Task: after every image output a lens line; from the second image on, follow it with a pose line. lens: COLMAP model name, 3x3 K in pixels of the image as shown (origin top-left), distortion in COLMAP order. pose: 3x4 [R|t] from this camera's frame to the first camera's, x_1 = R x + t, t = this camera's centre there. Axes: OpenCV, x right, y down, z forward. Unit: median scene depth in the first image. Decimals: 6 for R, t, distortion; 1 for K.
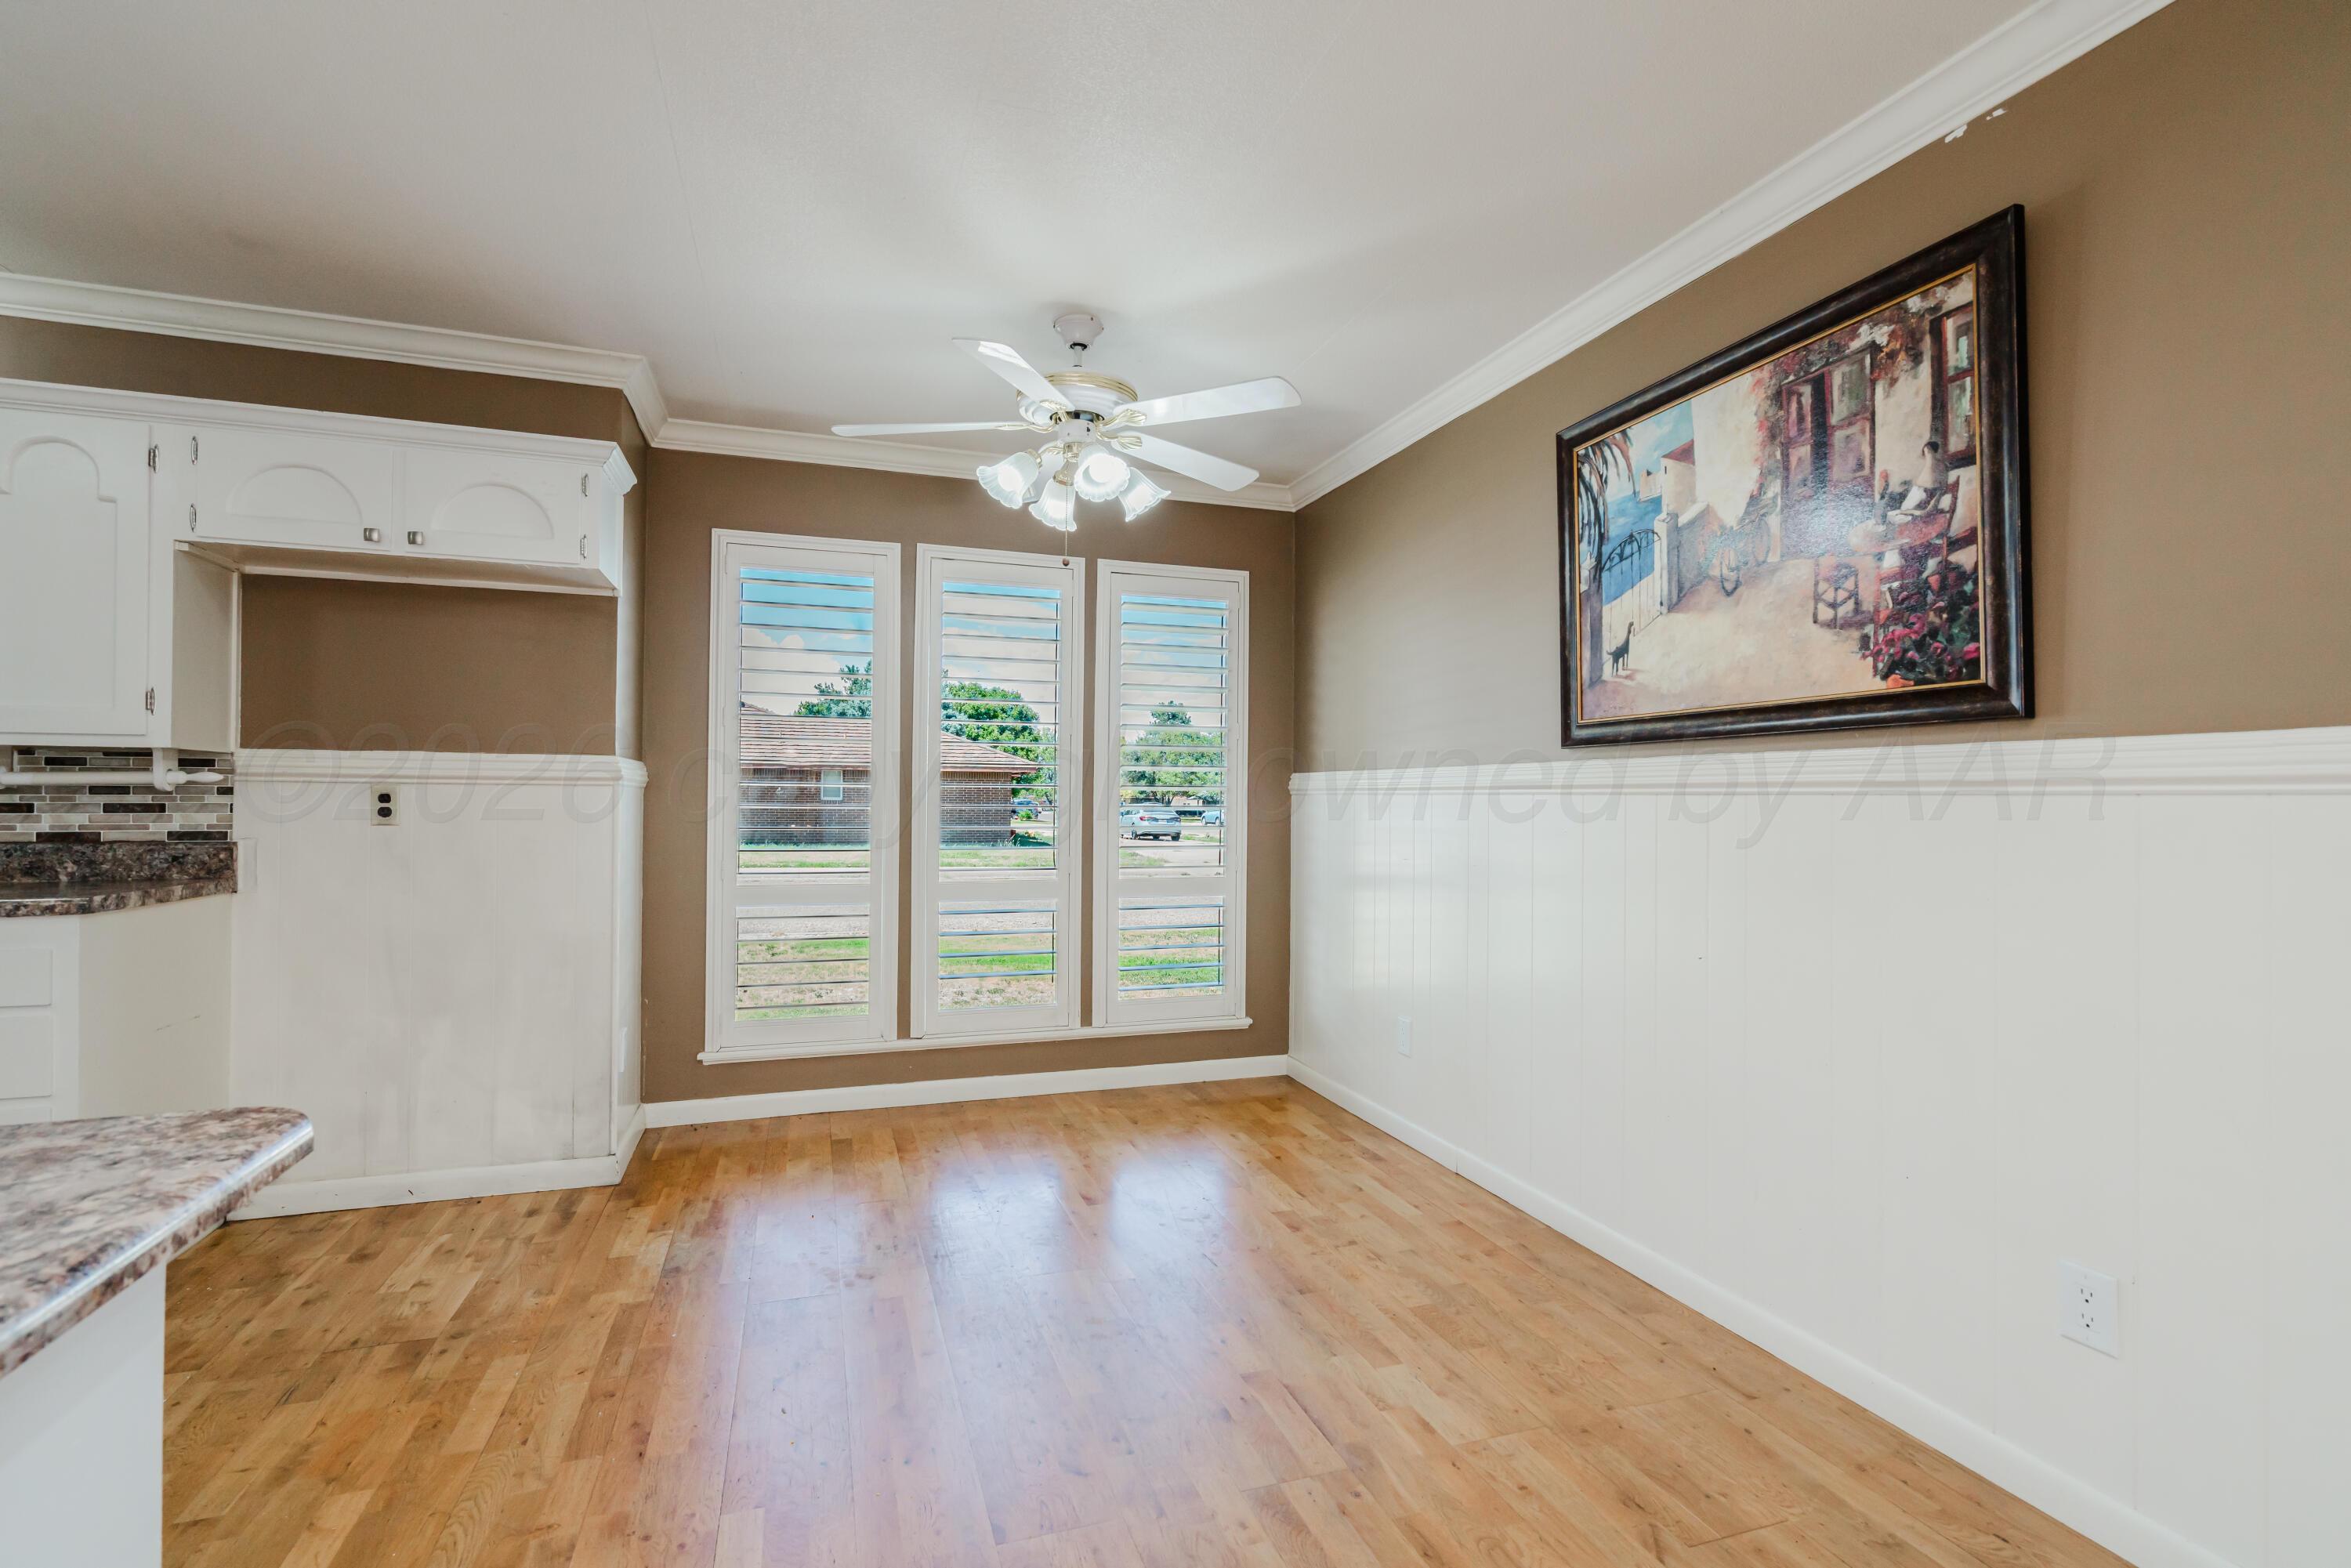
lens RADIAL K [[1070.2, 0, 1175.2], [0, 1070.2, 781.6], [0, 0, 1]] dist [-0.004637, 0.001693]
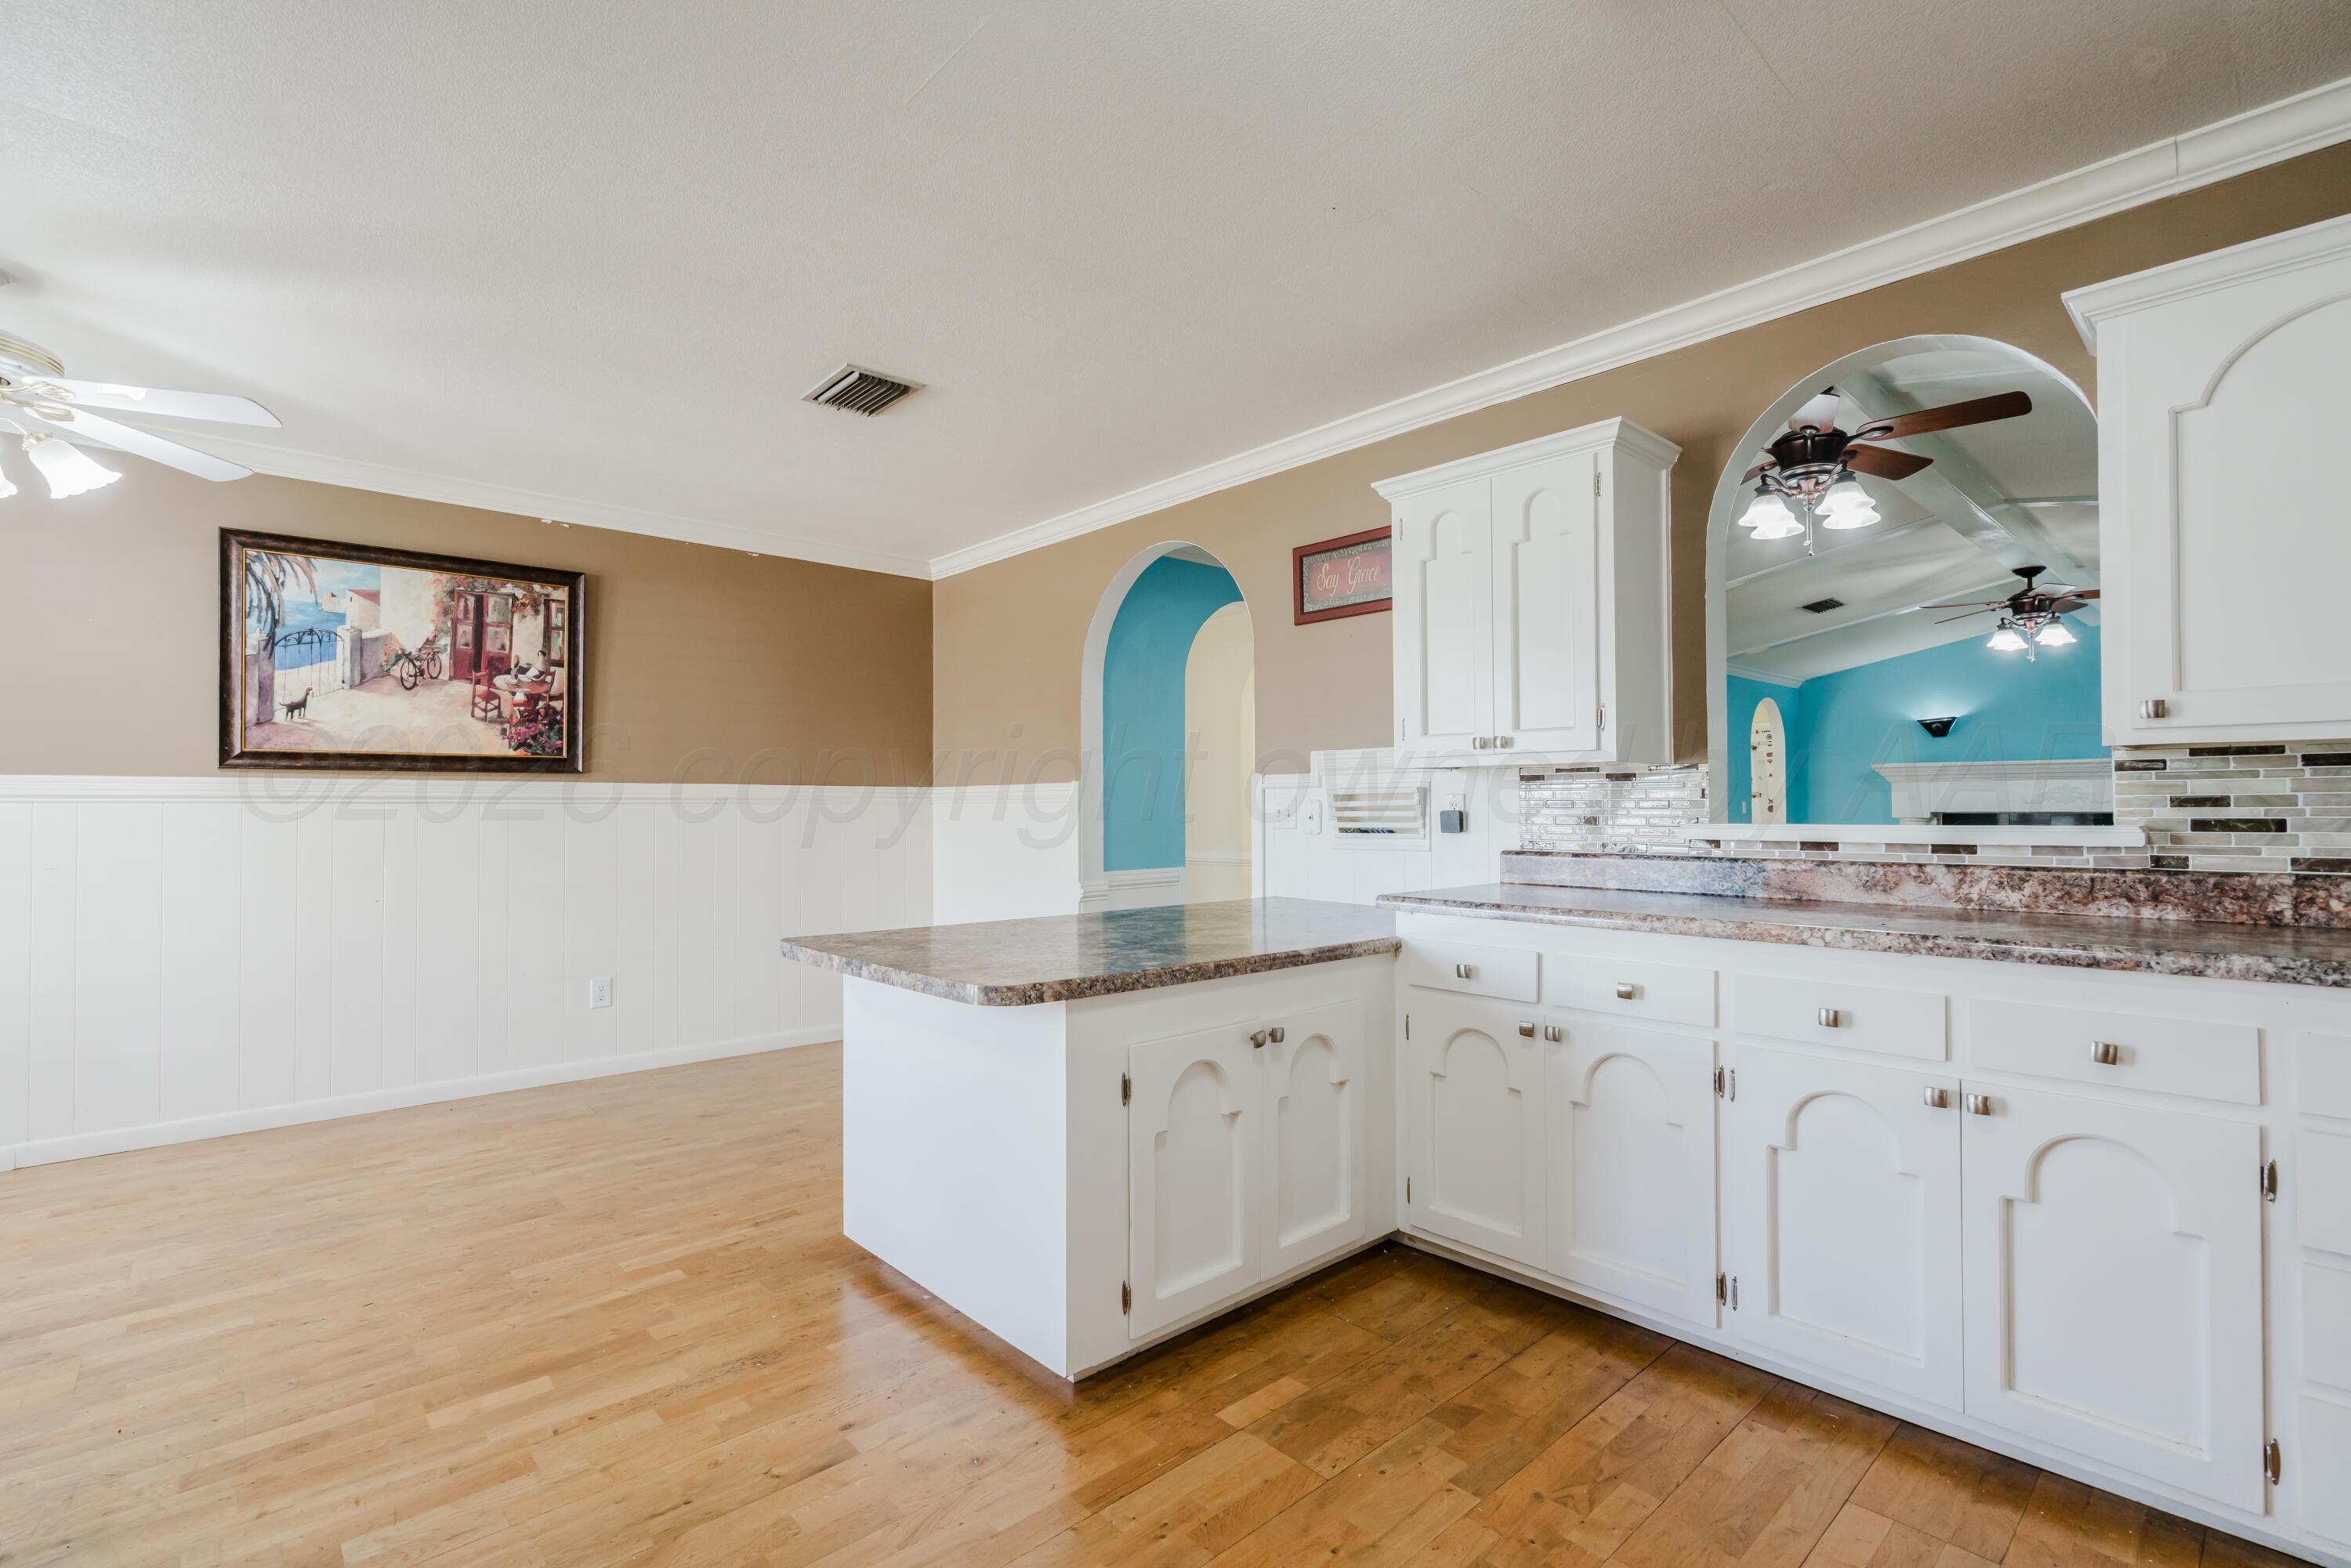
lens RADIAL K [[1070.2, 0, 1169.1], [0, 1070.2, 787.6], [0, 0, 1]] dist [-0.004637, 0.001693]
pose [[-0.414481, 0.008261, 0.910020, -1.587279], [-0.014498, 0.999772, -0.015680, -0.003710], [-0.909942, -0.019693, -0.414267, 0.578801]]
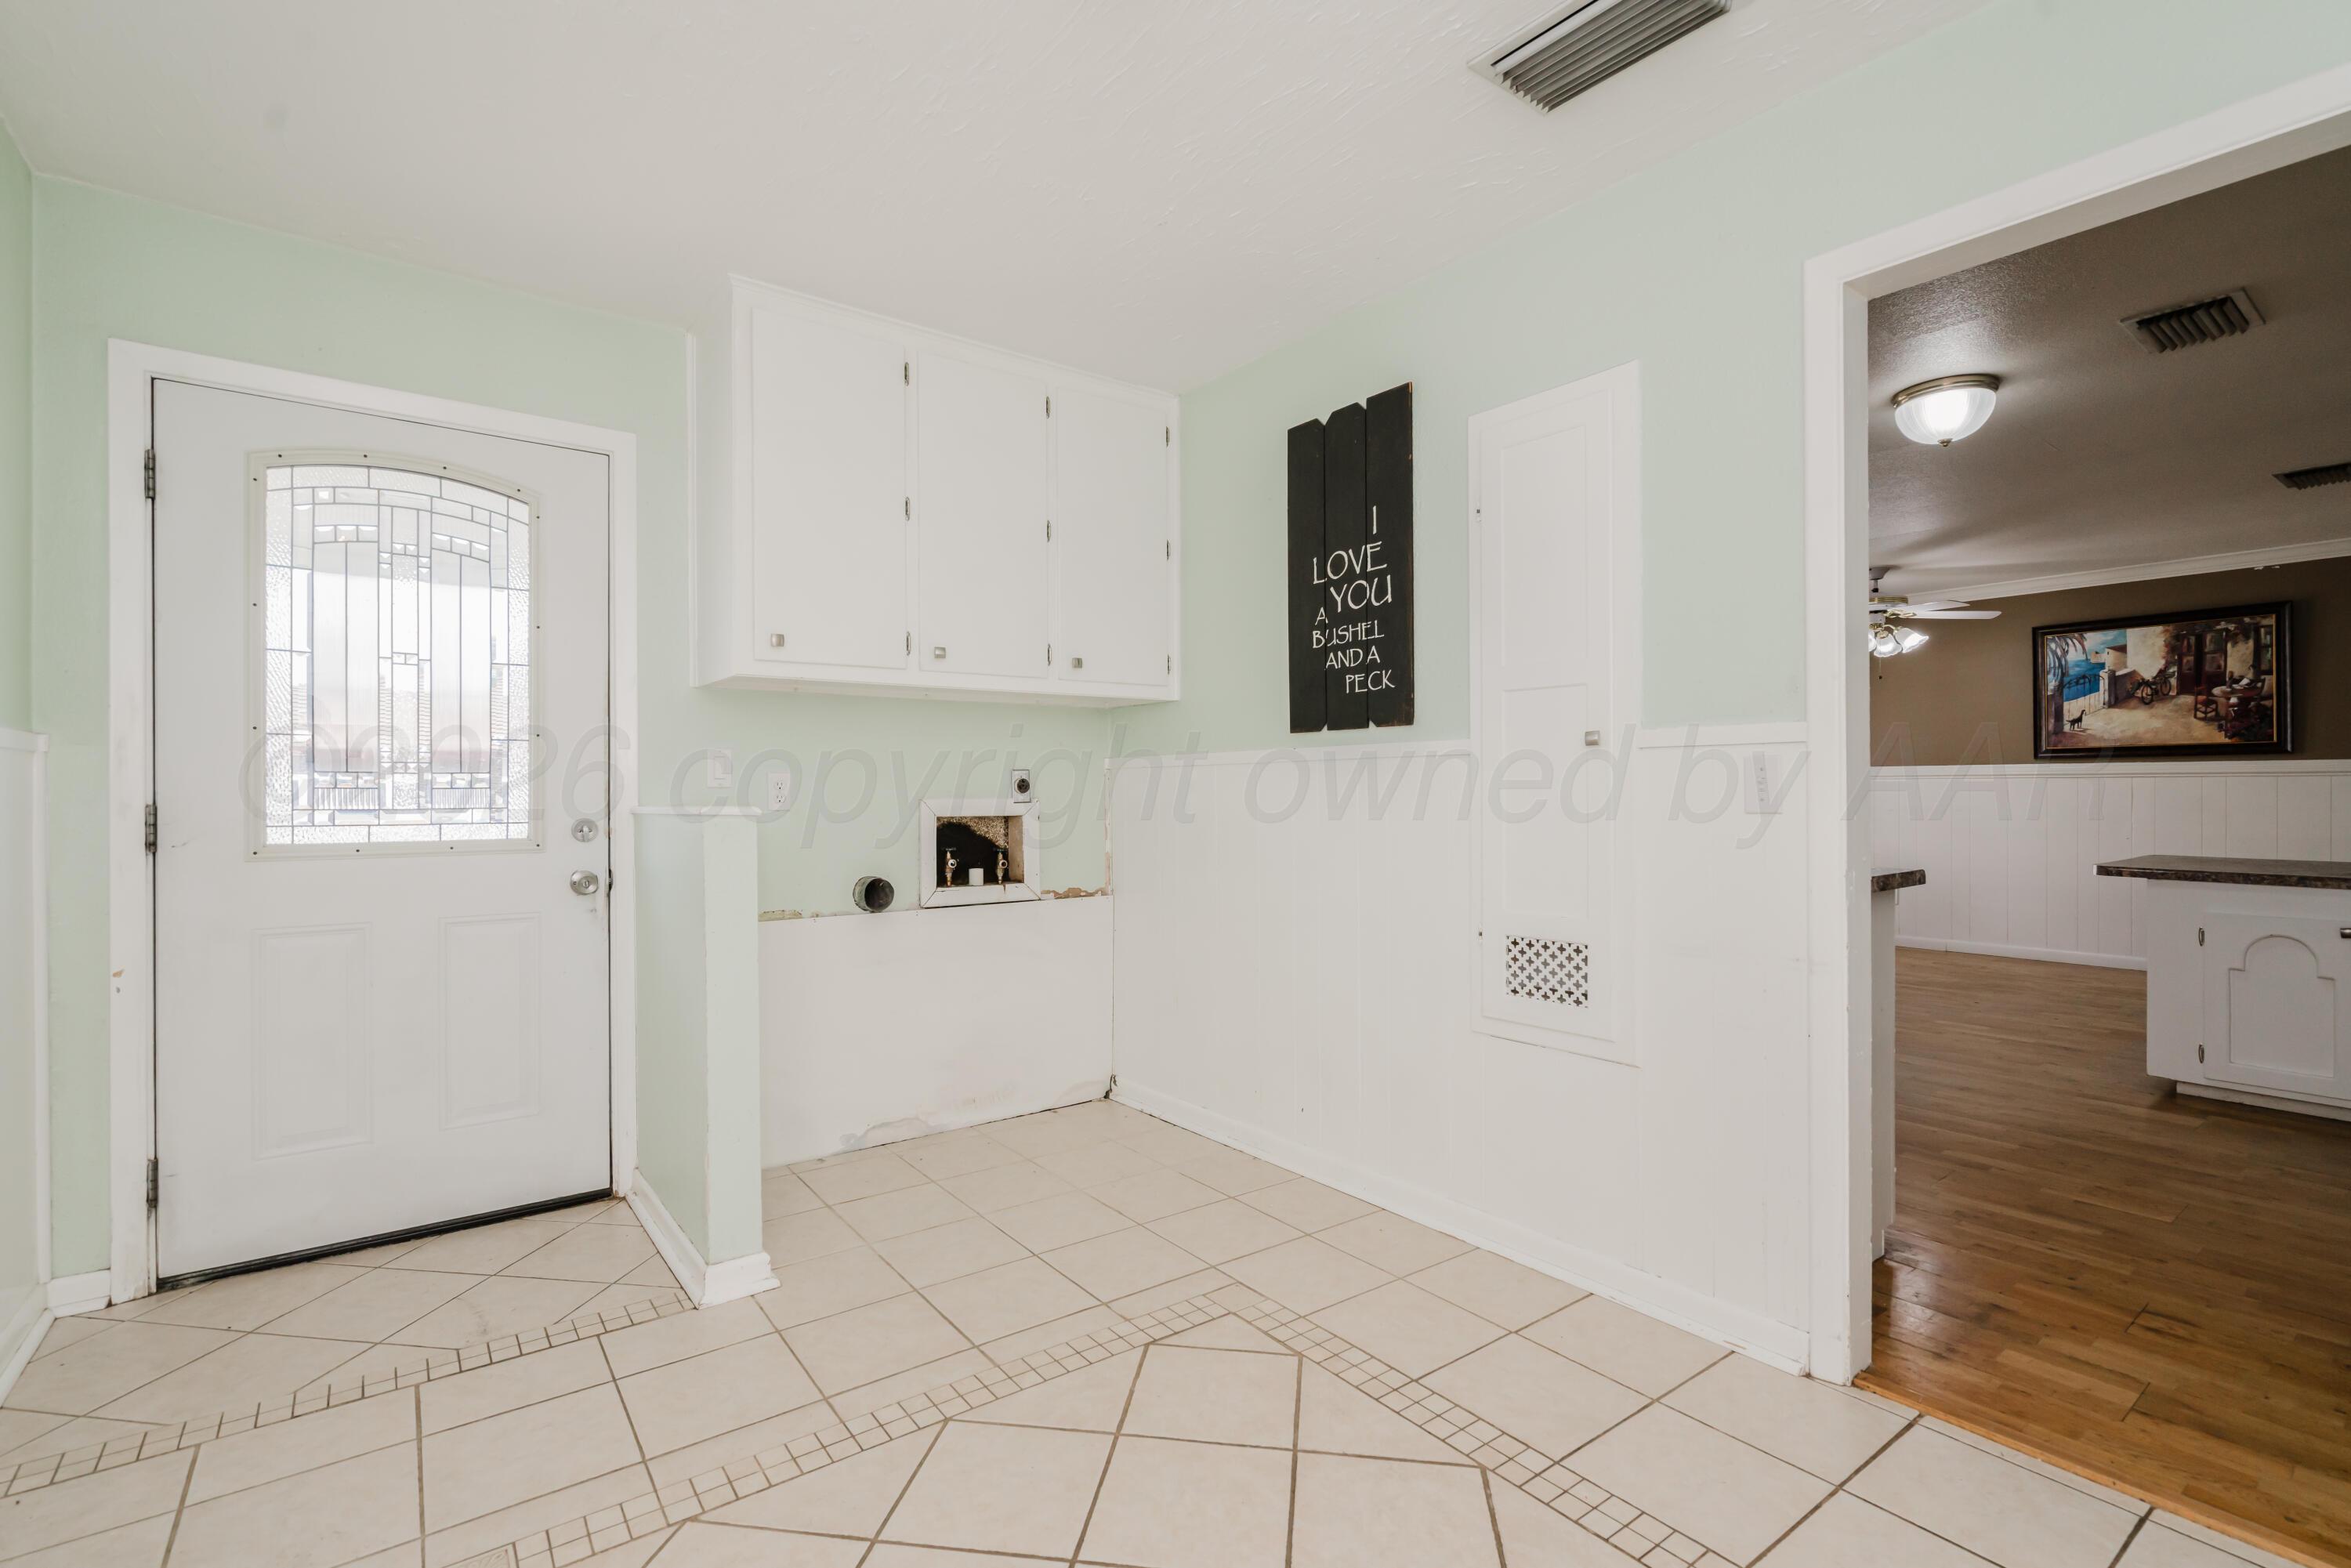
lens RADIAL K [[1070.2, 0, 1176.6], [0, 1070.2, 792.6], [0, 0, 1]] dist [-0.004637, 0.001693]
pose [[0.944623, -0.013899, 0.327862, -2.714475], [0.008033, 0.999783, 0.019238, -0.020398], [-0.328058, -0.015539, 0.944530, -0.769577]]
